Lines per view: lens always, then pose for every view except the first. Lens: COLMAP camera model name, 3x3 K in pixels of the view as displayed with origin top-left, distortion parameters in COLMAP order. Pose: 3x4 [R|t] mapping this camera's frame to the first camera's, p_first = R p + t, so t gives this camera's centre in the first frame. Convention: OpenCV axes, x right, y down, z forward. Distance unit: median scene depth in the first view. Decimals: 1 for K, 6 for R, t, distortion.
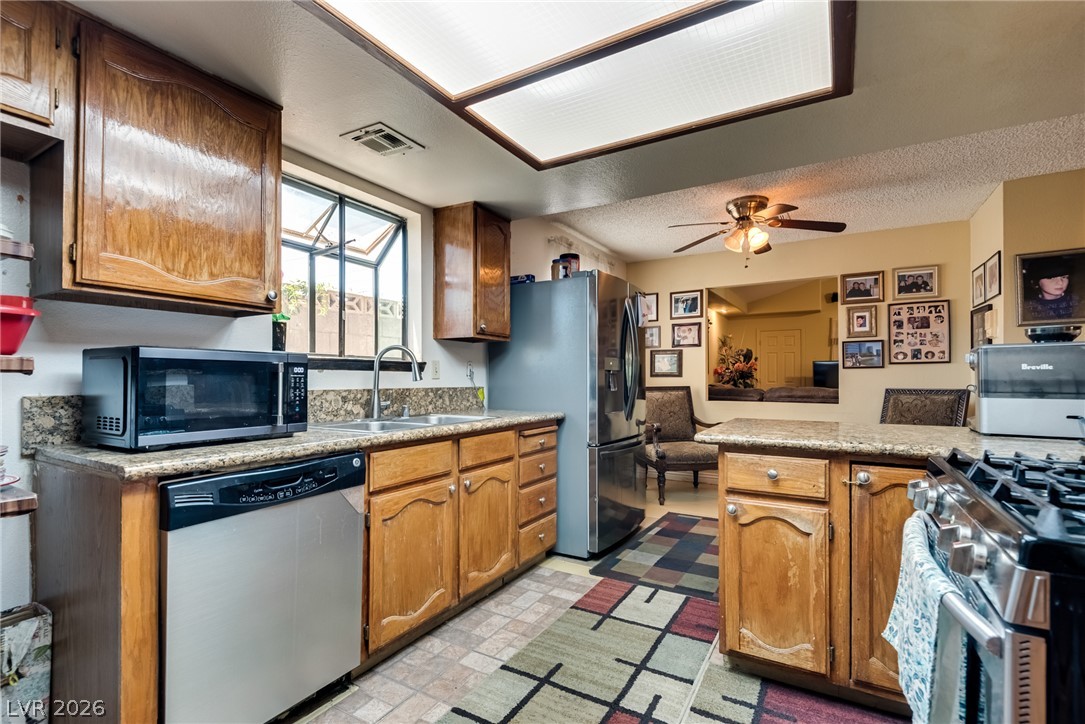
lens RADIAL K [[494.2, 0, 535.0], [0, 494.2, 375.8], [0, 0, 1]] dist [0.018927, -0.003753]
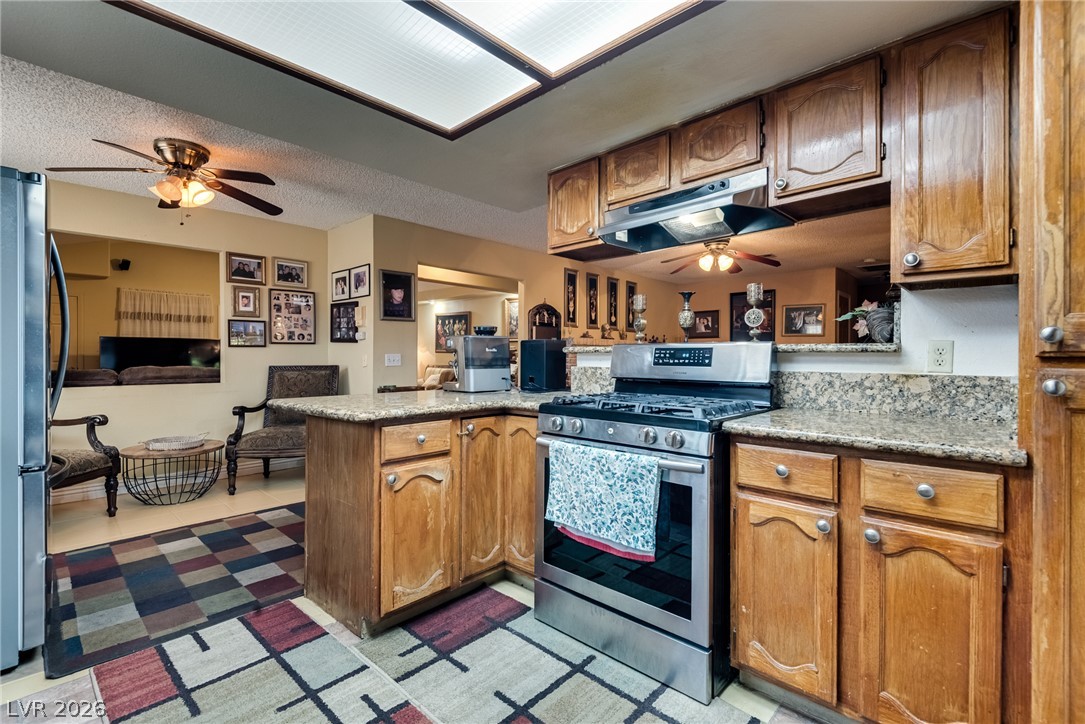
lens RADIAL K [[494.2, 0, 545.6], [0, 494.2, 356.7], [0, 0, 1]] dist [0.018927, -0.003753]
pose [[0.214348, 0.001832, 0.976756, -0.349945], [-0.005999, 0.999982, -0.000559, 0.003512], [-0.976739, -0.005740, 0.214356, 0.278286]]
